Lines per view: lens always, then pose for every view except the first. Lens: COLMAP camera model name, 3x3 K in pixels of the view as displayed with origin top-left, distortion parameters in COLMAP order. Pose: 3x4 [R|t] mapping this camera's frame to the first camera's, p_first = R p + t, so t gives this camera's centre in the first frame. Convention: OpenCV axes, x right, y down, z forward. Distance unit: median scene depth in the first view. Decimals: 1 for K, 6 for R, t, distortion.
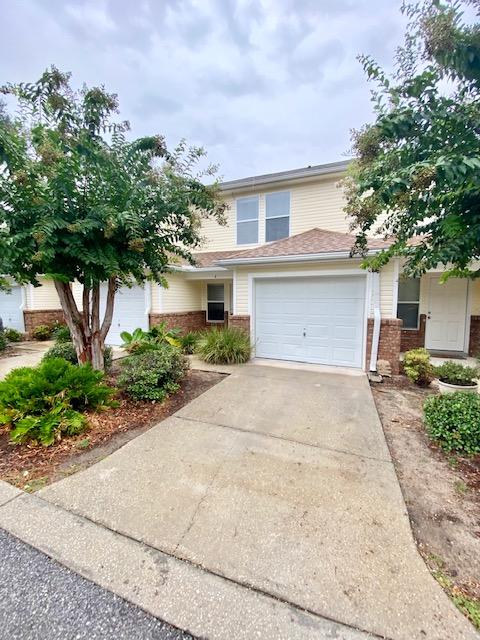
lens RADIAL K [[258.4, 0, 236.5], [0, 258.4, 324.5], [0, 0, 1]] dist [0.015763, -0.017105]
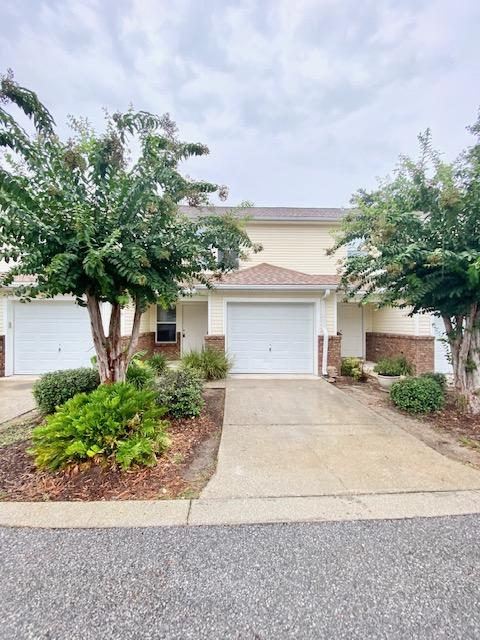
lens RADIAL K [[258.4, 0, 236.5], [0, 258.4, 324.5], [0, 0, 1]] dist [0.015763, -0.017105]
pose [[0.914135, -0.003200, 0.405398, -0.543670], [0.036285, 0.996601, -0.073953, 0.005787], [-0.403783, 0.082313, 0.911144, -0.058417]]
